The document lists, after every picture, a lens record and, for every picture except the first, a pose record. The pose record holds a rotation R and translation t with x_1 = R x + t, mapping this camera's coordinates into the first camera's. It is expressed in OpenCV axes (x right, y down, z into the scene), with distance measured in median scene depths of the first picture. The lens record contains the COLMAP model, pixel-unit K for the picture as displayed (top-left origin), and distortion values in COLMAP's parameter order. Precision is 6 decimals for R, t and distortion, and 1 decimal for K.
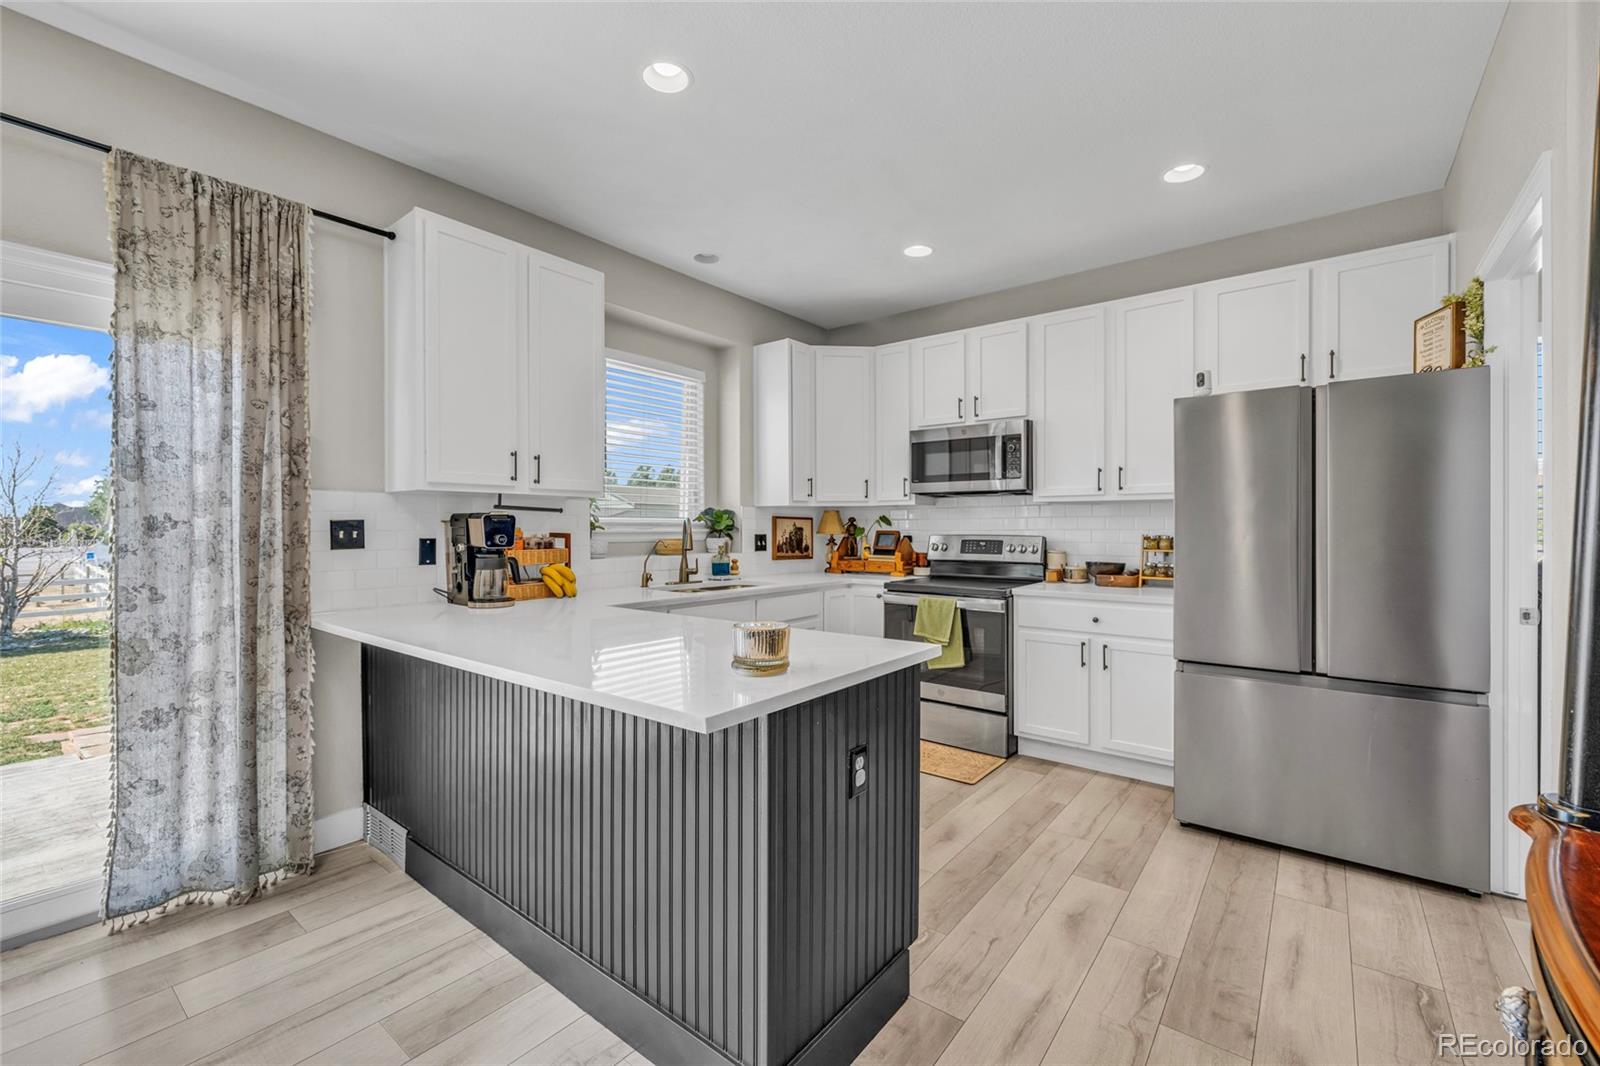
lens RADIAL K [[669.7, 0, 800.0], [0, 669.7, 533.0], [0, 0, 1]] dist [-0.000579, -0.000317]
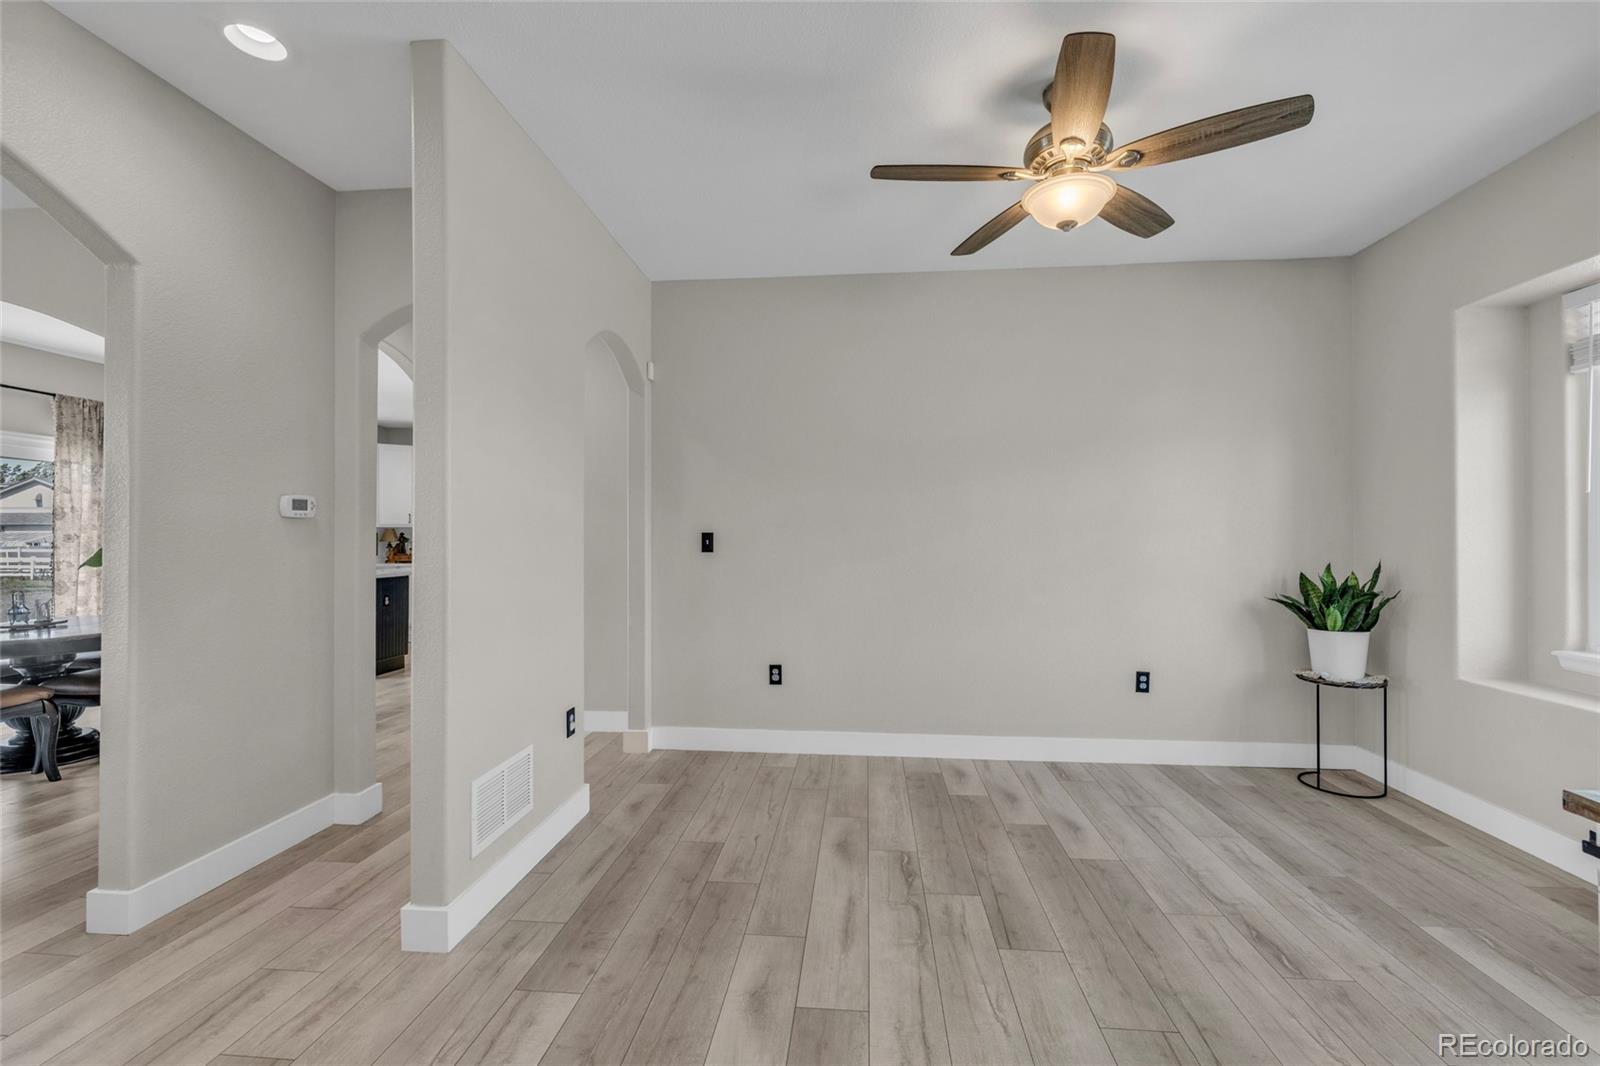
lens RADIAL K [[669.7, 0, 800.0], [0, 669.7, 533.0], [0, 0, 1]] dist [-0.000579, -0.000317]
pose [[0.844094, 0.005919, 0.536162, 0.016519], [0.000399, 0.999932, -0.011666, 0.000048], [-0.536194, 0.010061, 0.844035, -1.450712]]
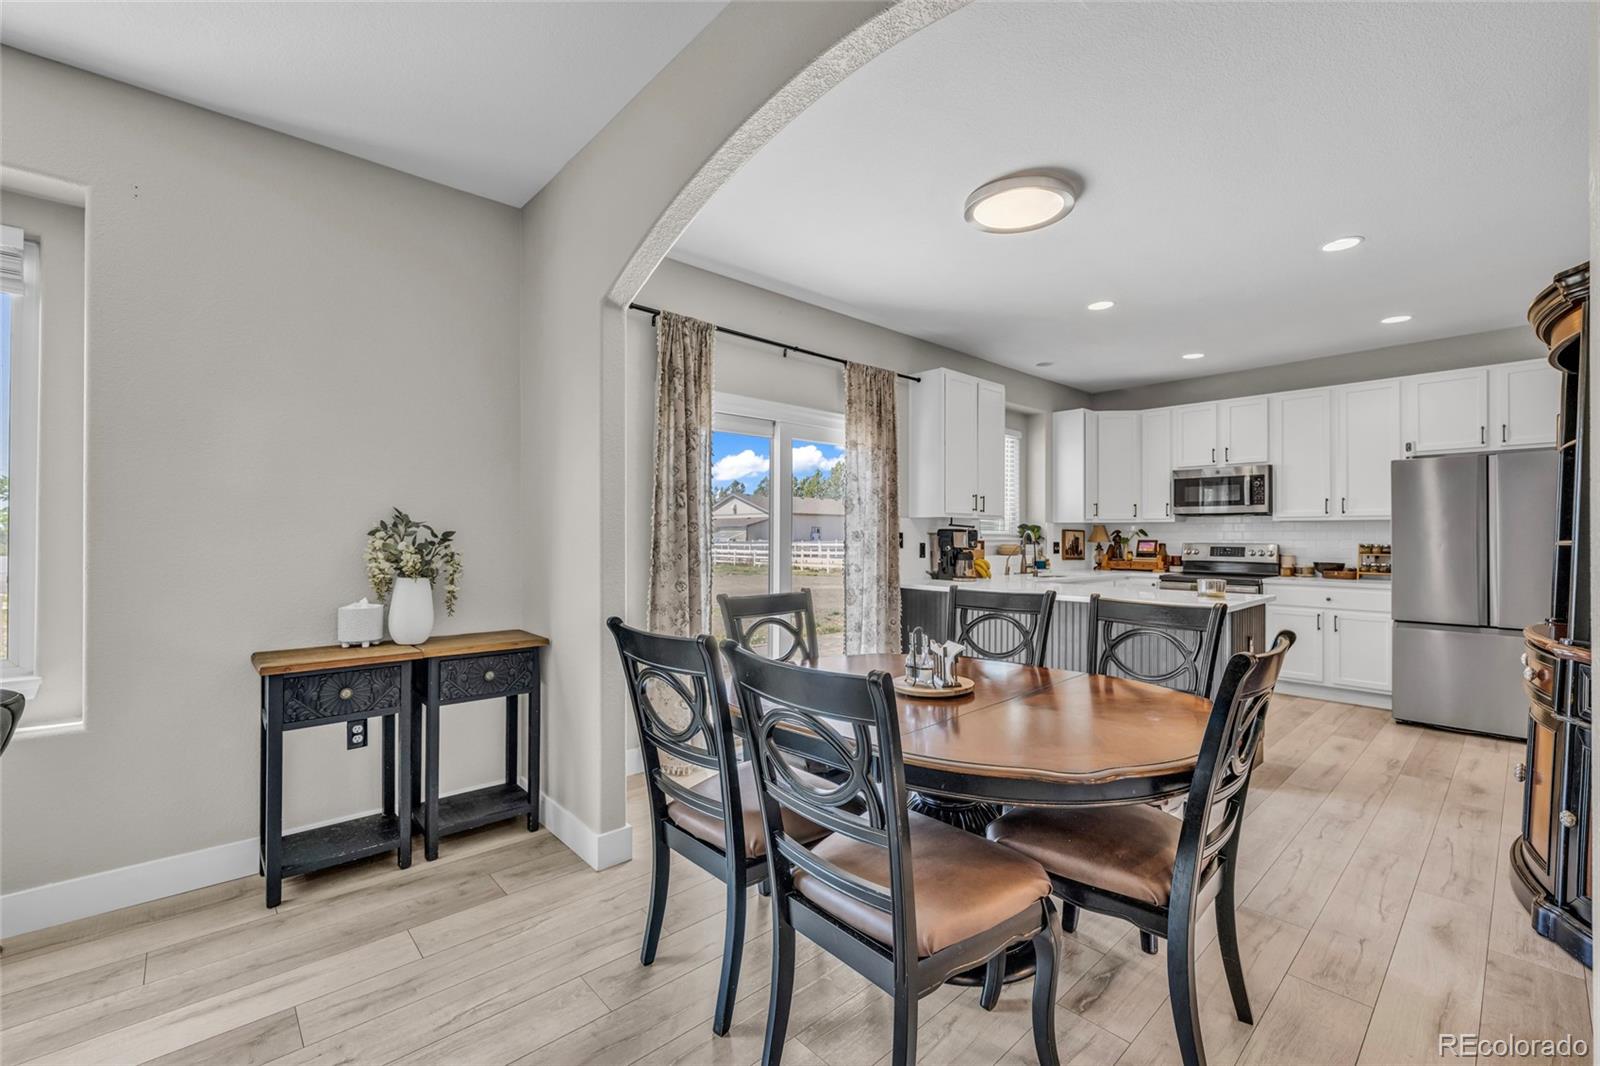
lens RADIAL K [[676.8, 0, 800.0], [0, 676.8, 533.0], [0, 0, 1]] dist [-0.001315, -0.000213]
pose [[0.986986, 0.003687, -0.160765, -0.431255], [-0.005713, 0.999910, -0.012145, 0.003928], [0.160705, 0.012906, 0.986918, -0.617738]]
